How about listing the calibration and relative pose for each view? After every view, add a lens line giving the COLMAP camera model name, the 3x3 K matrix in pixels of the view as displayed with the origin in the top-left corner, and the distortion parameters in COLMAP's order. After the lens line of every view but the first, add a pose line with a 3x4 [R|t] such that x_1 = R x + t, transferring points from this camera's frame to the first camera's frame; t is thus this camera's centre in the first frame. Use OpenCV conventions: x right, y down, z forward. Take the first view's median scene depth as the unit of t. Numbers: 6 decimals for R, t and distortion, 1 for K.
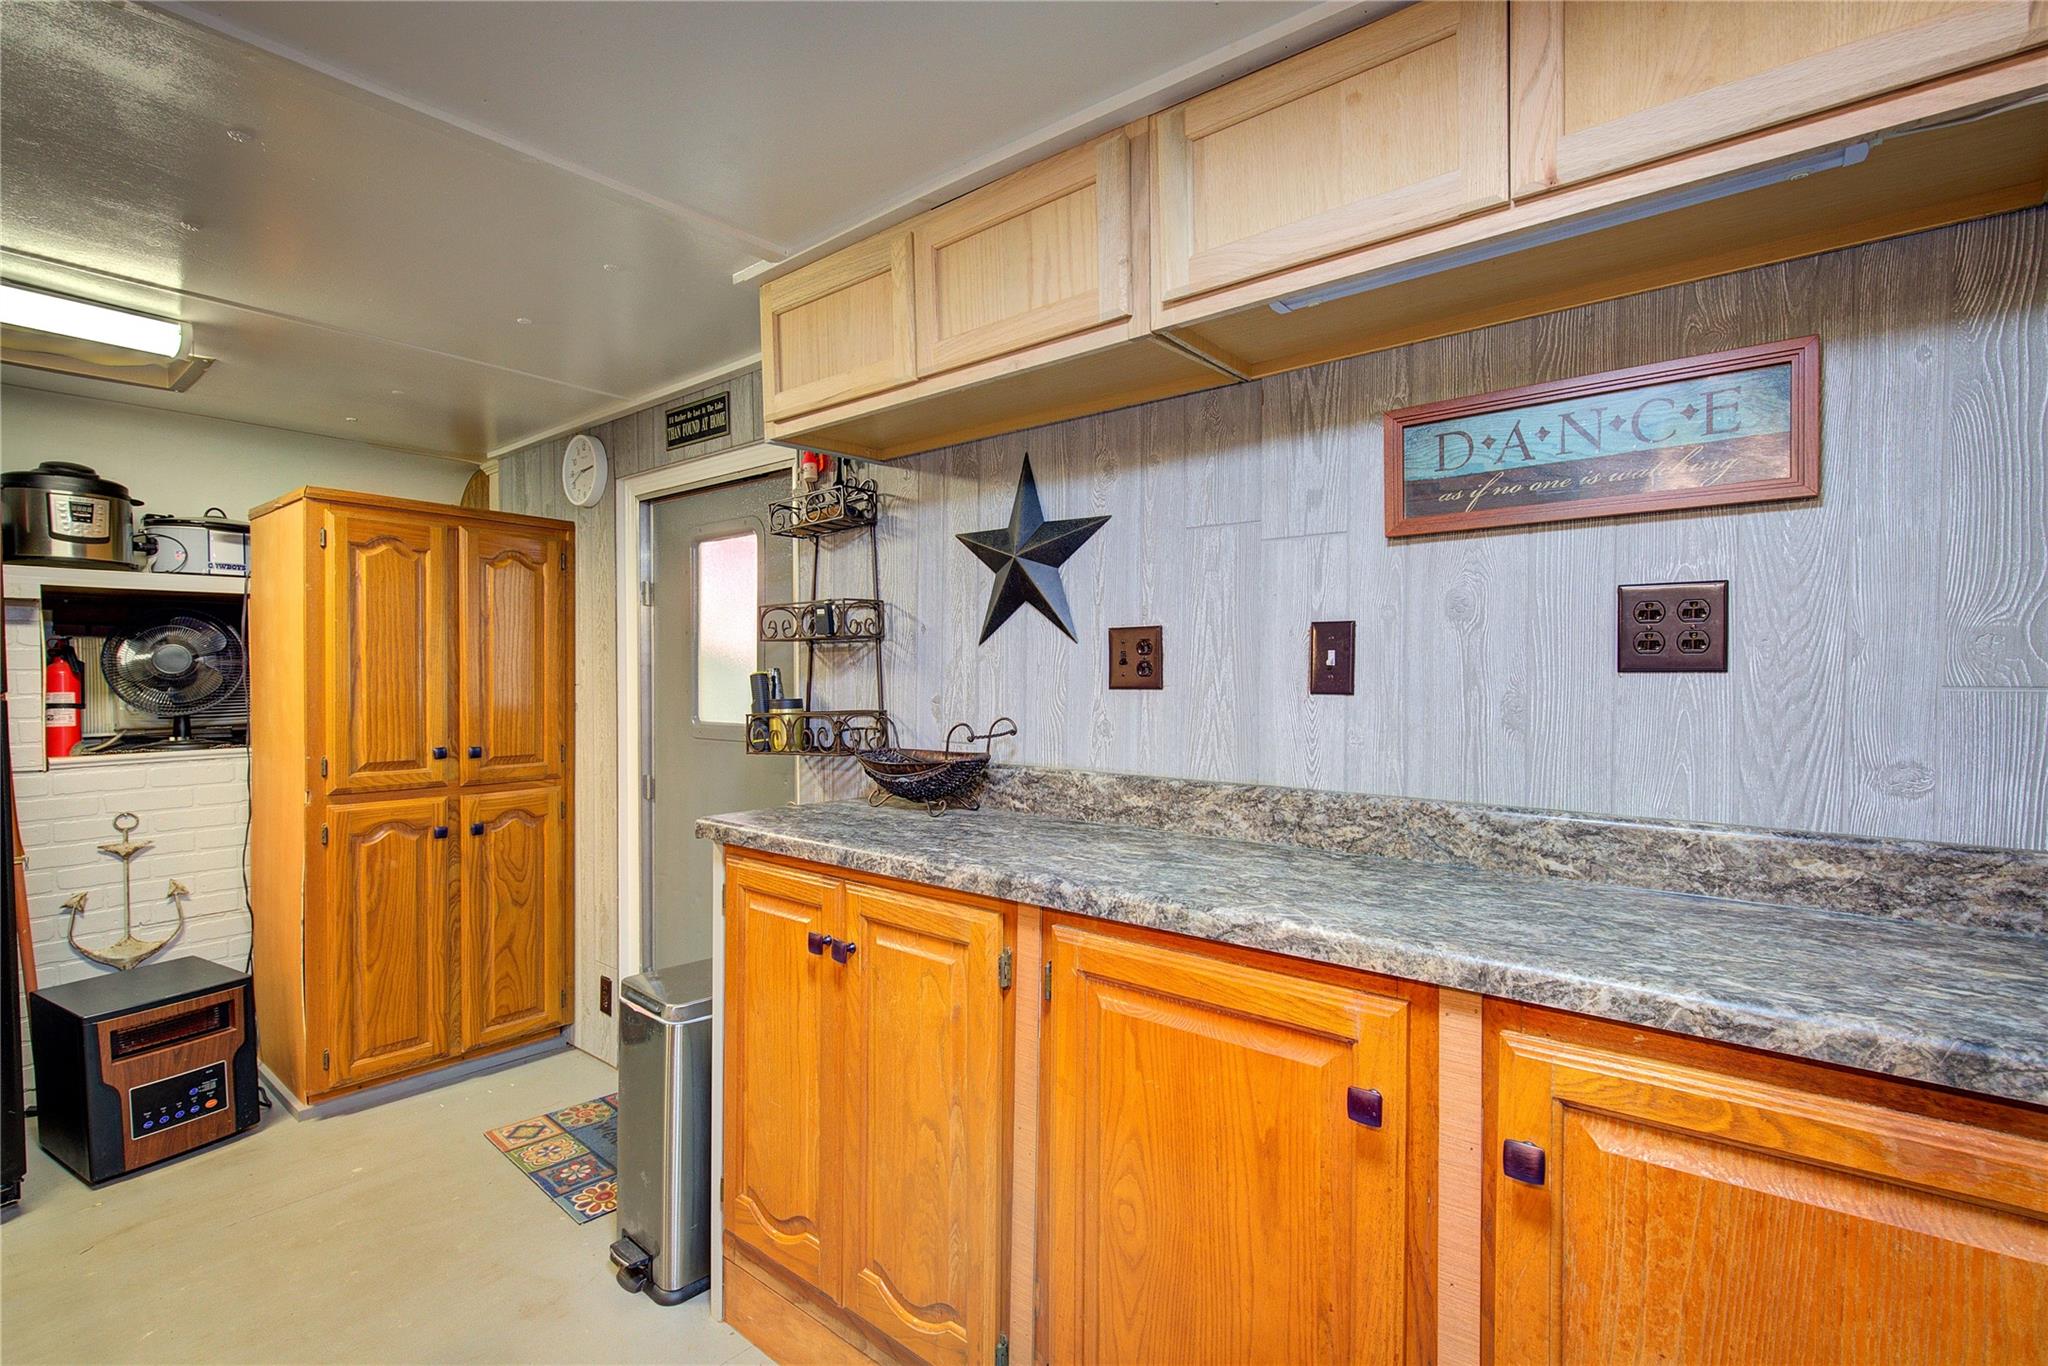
lens RADIAL K [[923.8, 0, 1035.1], [0, 923.8, 694.1], [0, 0, 1]] dist [-0.003796, 0.000858]
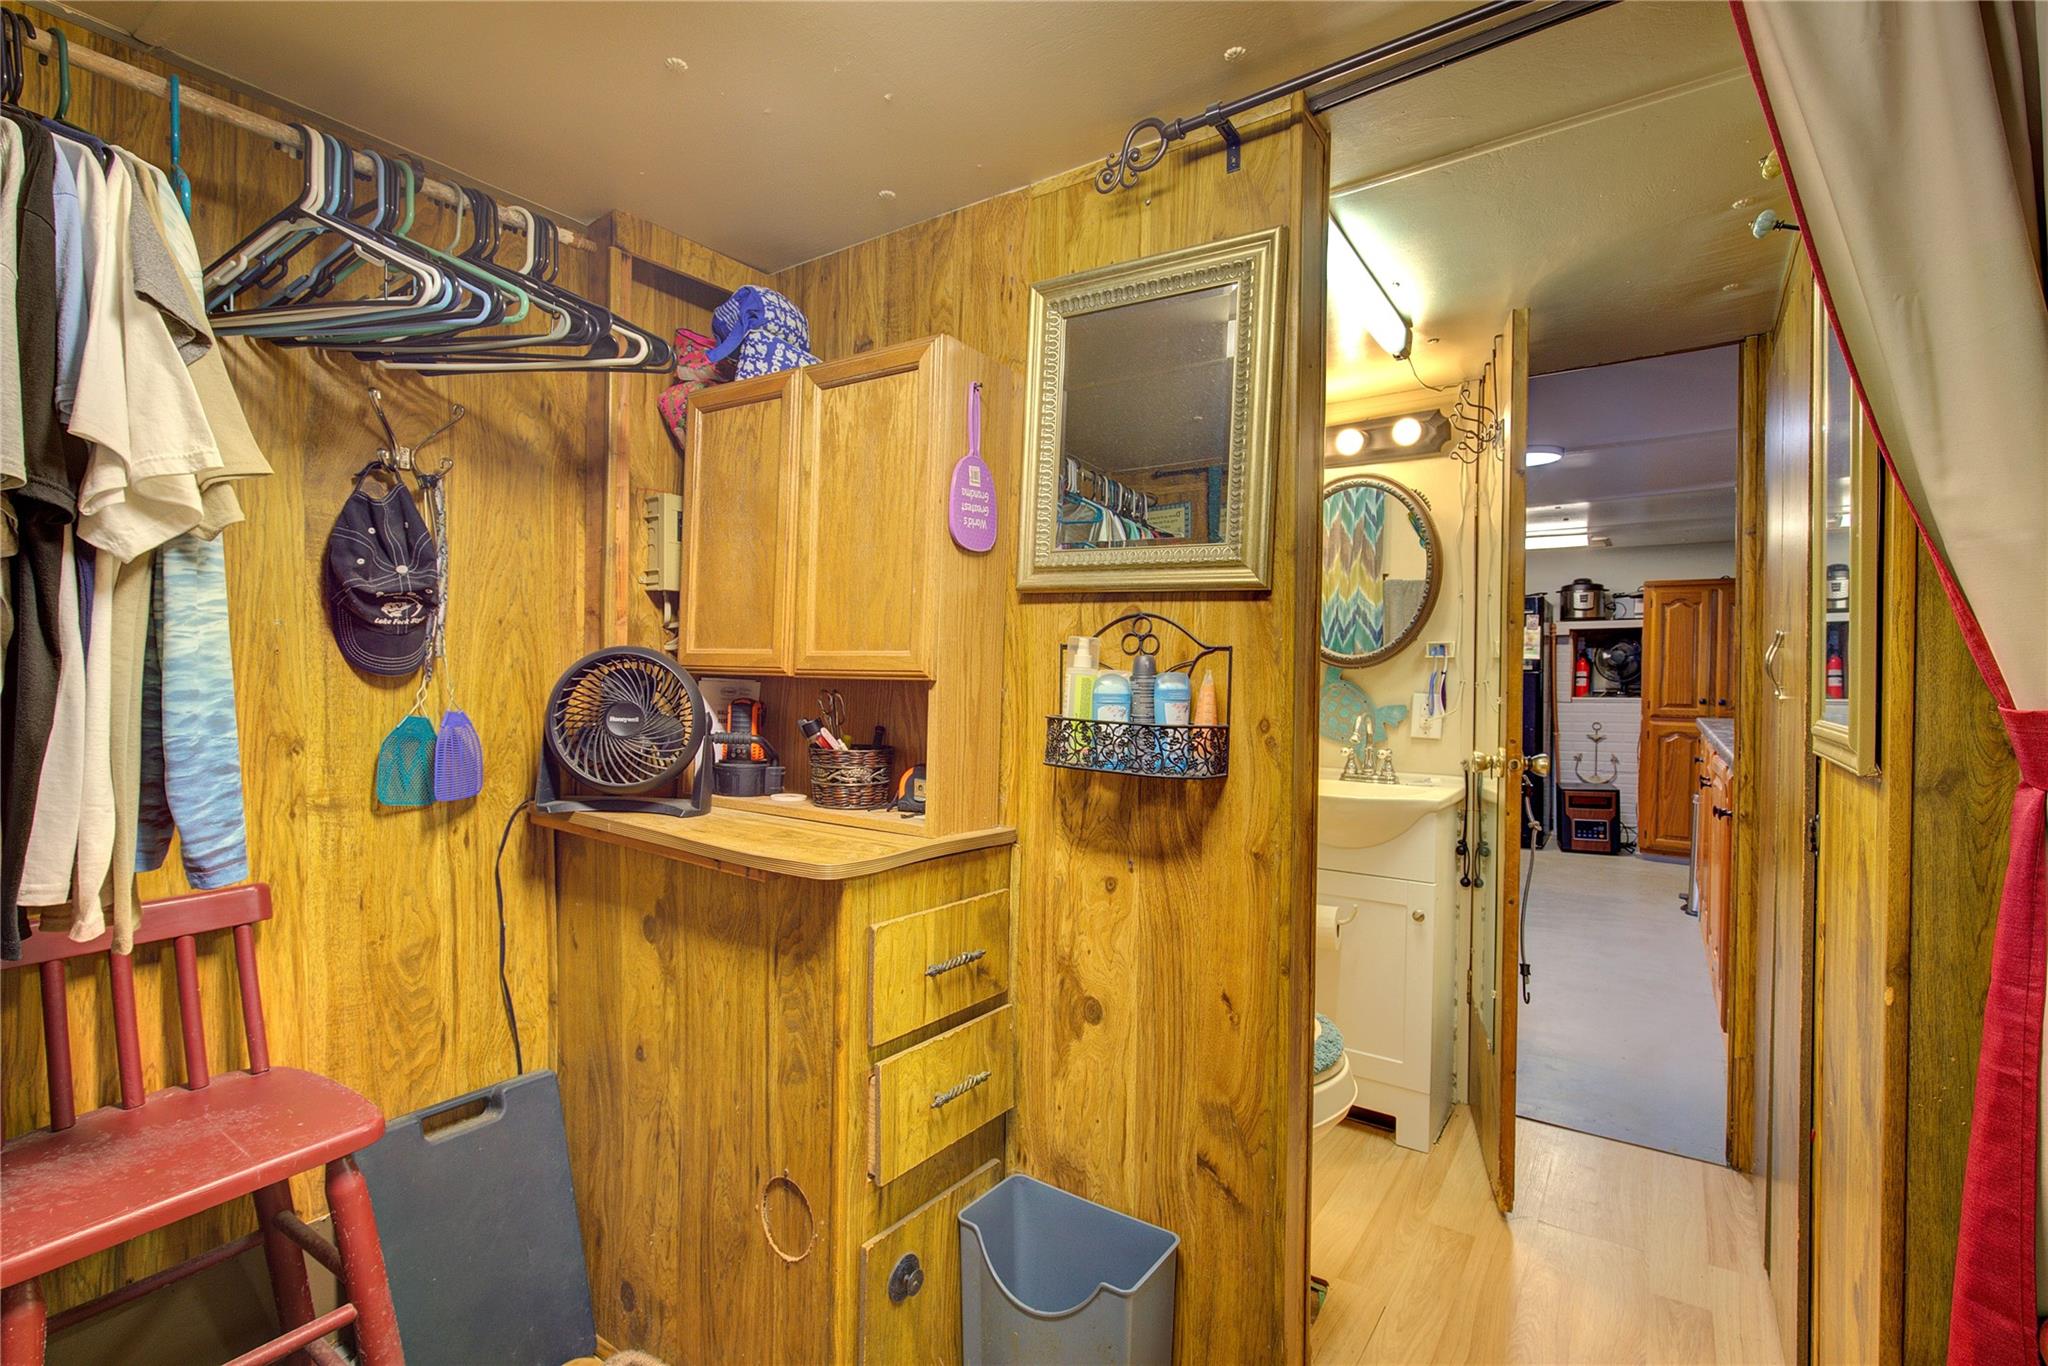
lens RADIAL K [[923.8, 0, 1023.4], [0, 923.8, 694.7], [0, 0, 1]] dist [-0.003796, 0.000858]
pose [[0.063600, 0.027216, -0.997604, 1.626888], [-0.020281, 0.999457, 0.025973, 0.033002], [0.997769, 0.018580, 0.064118, -0.794232]]
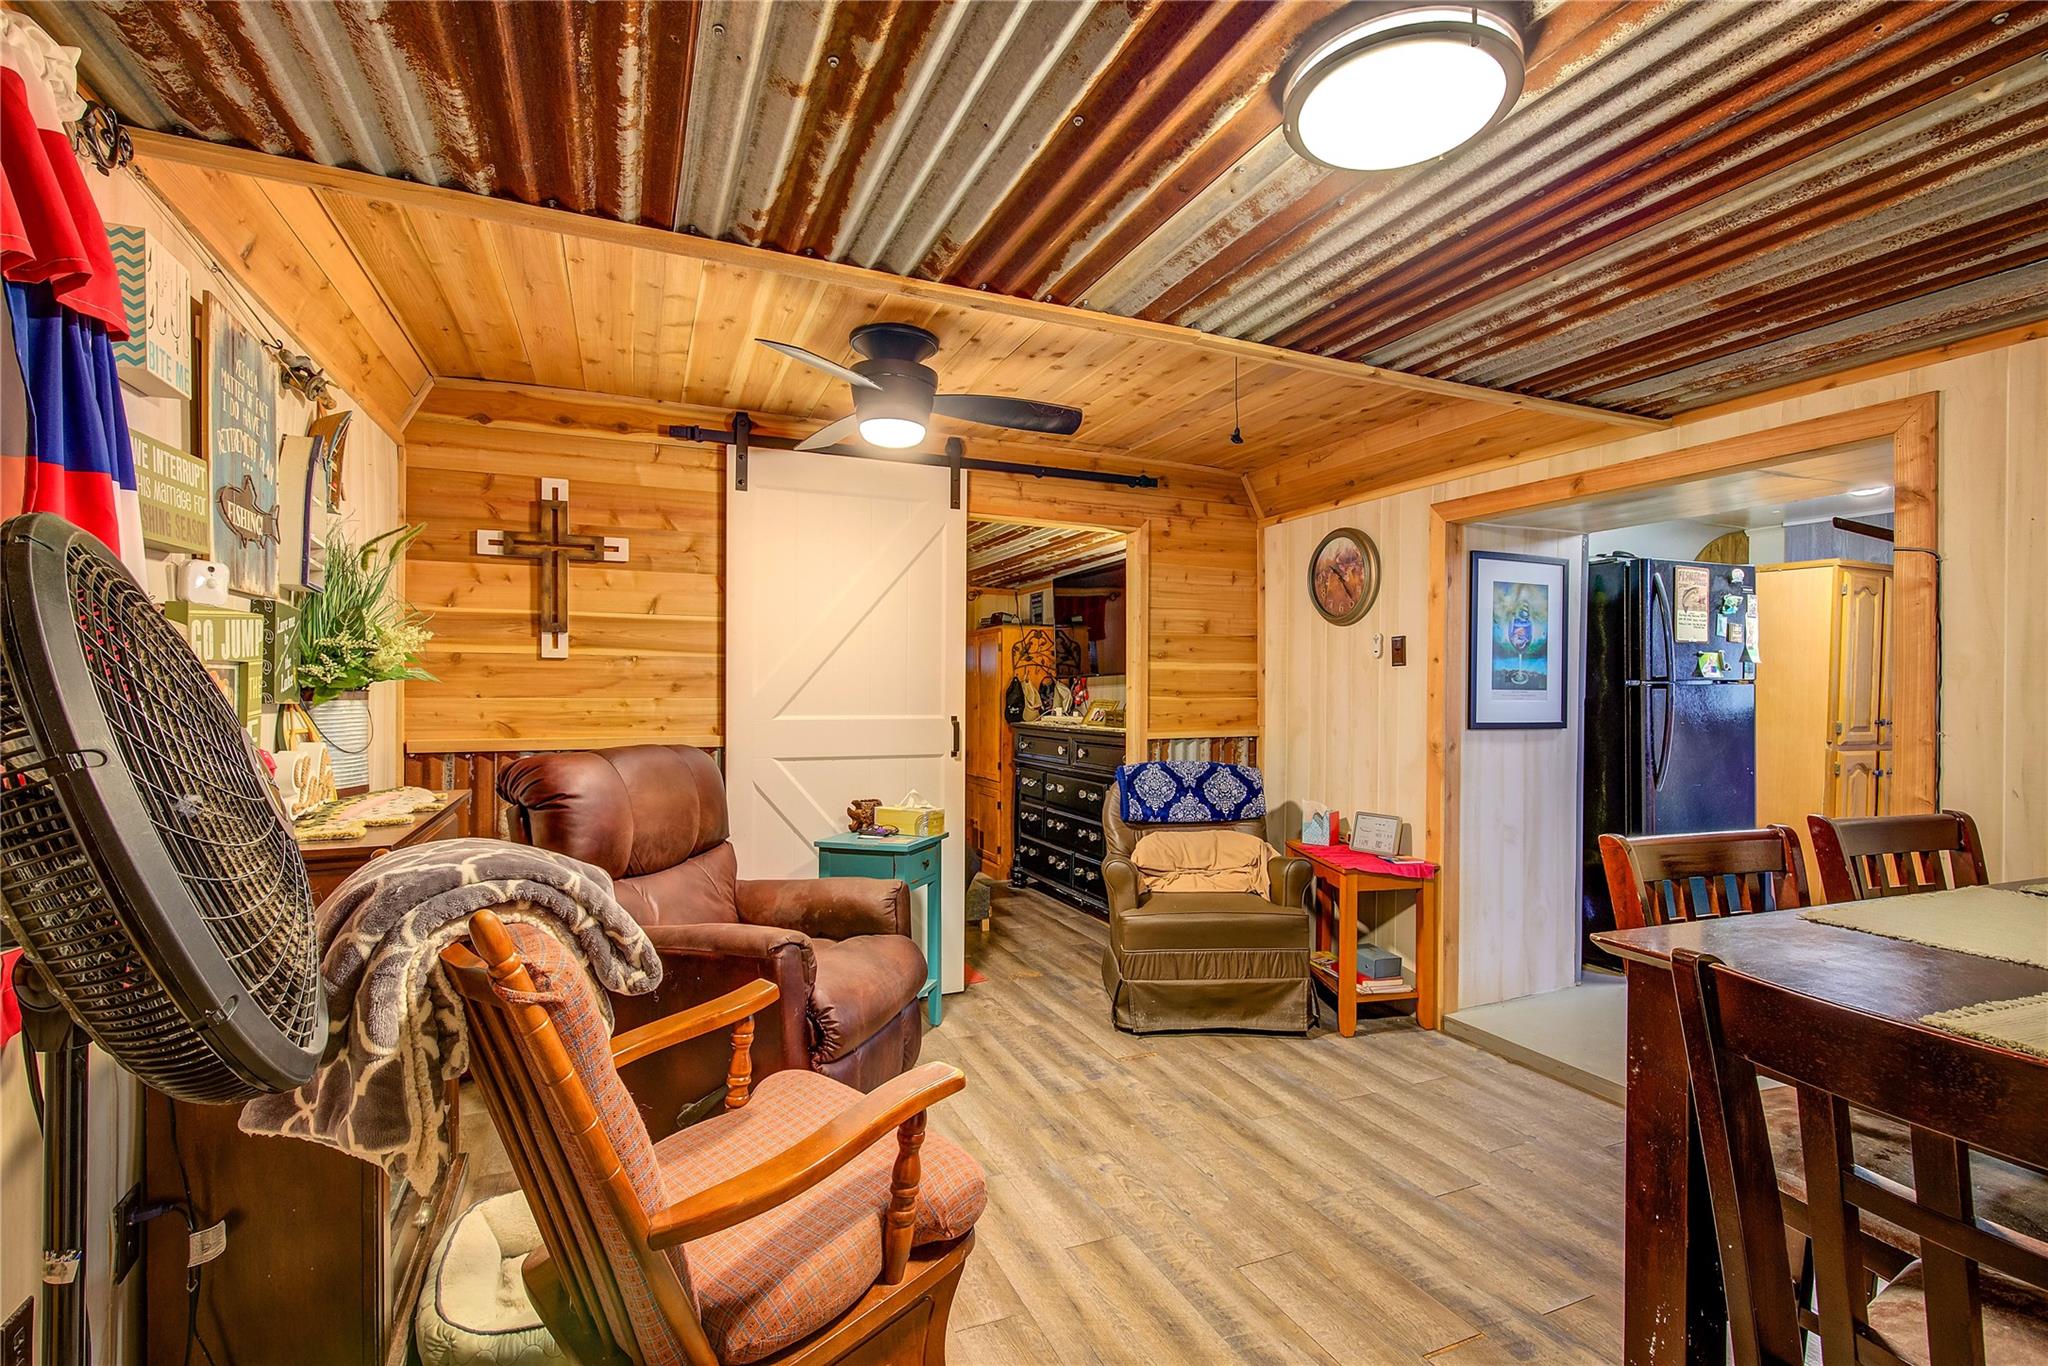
lens RADIAL K [[923.8, 0, 1033.2], [0, 923.8, 691.0], [0, 0, 1]] dist [-0.003796, 0.000858]
pose [[0.888270, 0.011434, -0.459179, -1.512277], [-0.016125, 0.999850, -0.006296, 0.053317], [0.459038, 0.012997, 0.888321, -1.316849]]
